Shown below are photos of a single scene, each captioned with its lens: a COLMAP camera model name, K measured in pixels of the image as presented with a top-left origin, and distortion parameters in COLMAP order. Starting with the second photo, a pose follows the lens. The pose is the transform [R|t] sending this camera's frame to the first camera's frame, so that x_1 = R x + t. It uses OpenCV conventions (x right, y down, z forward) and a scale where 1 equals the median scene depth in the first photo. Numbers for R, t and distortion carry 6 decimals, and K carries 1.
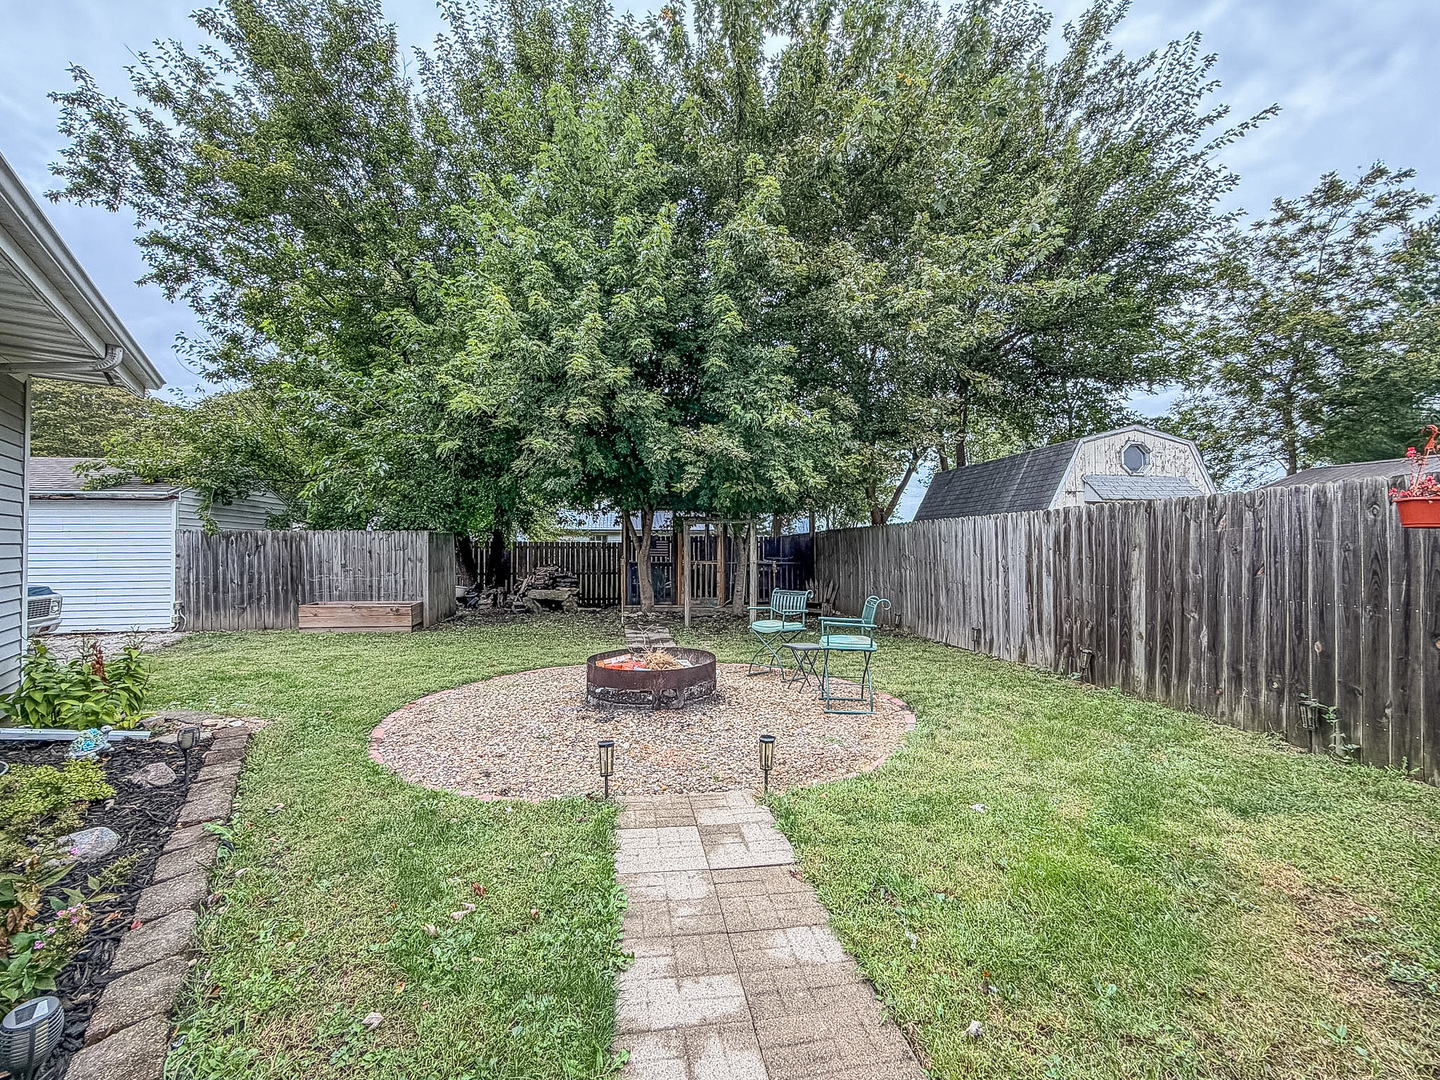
lens RADIAL K [[613.1, 0, 642.4], [0, 613.1, 541.8], [0, 0, 1]] dist [-0.000574, 0.000113]
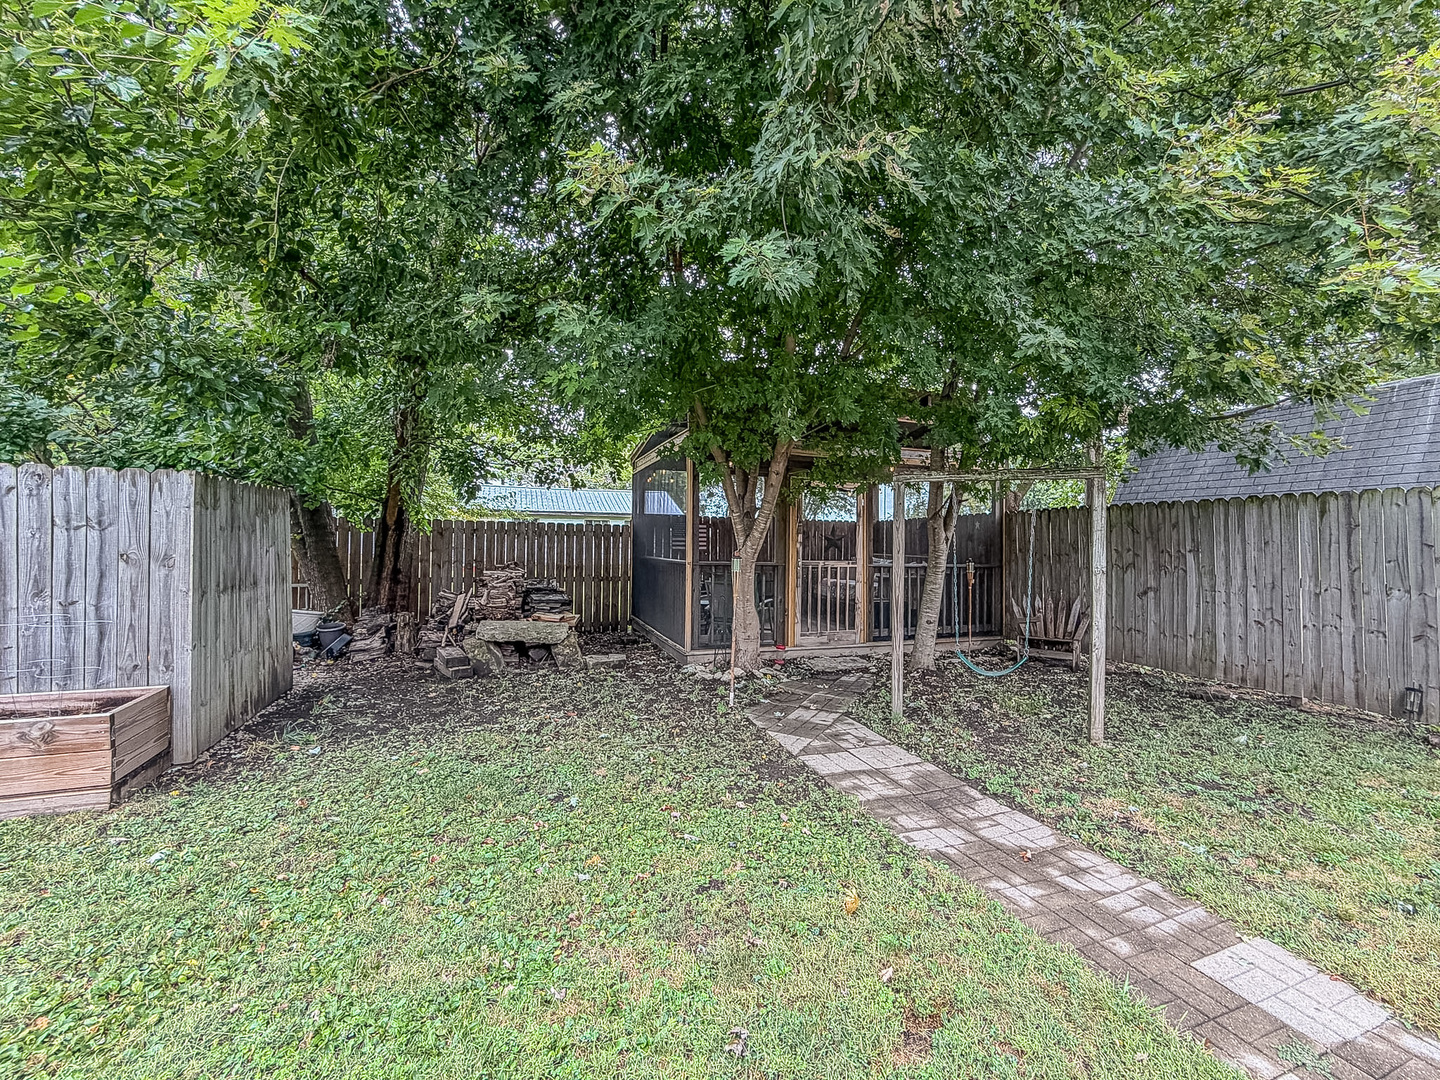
lens RADIAL K [[581.4, 0, 720.0], [0, 581.4, 540.0], [0, 0, 1]] dist [-0.029857, -0.000335]
pose [[0.946383, 0.016445, 0.322627, -0.178301], [-0.020794, 0.999733, 0.010036, 0.010402], [-0.322376, -0.016206, 0.946473, 0.618220]]
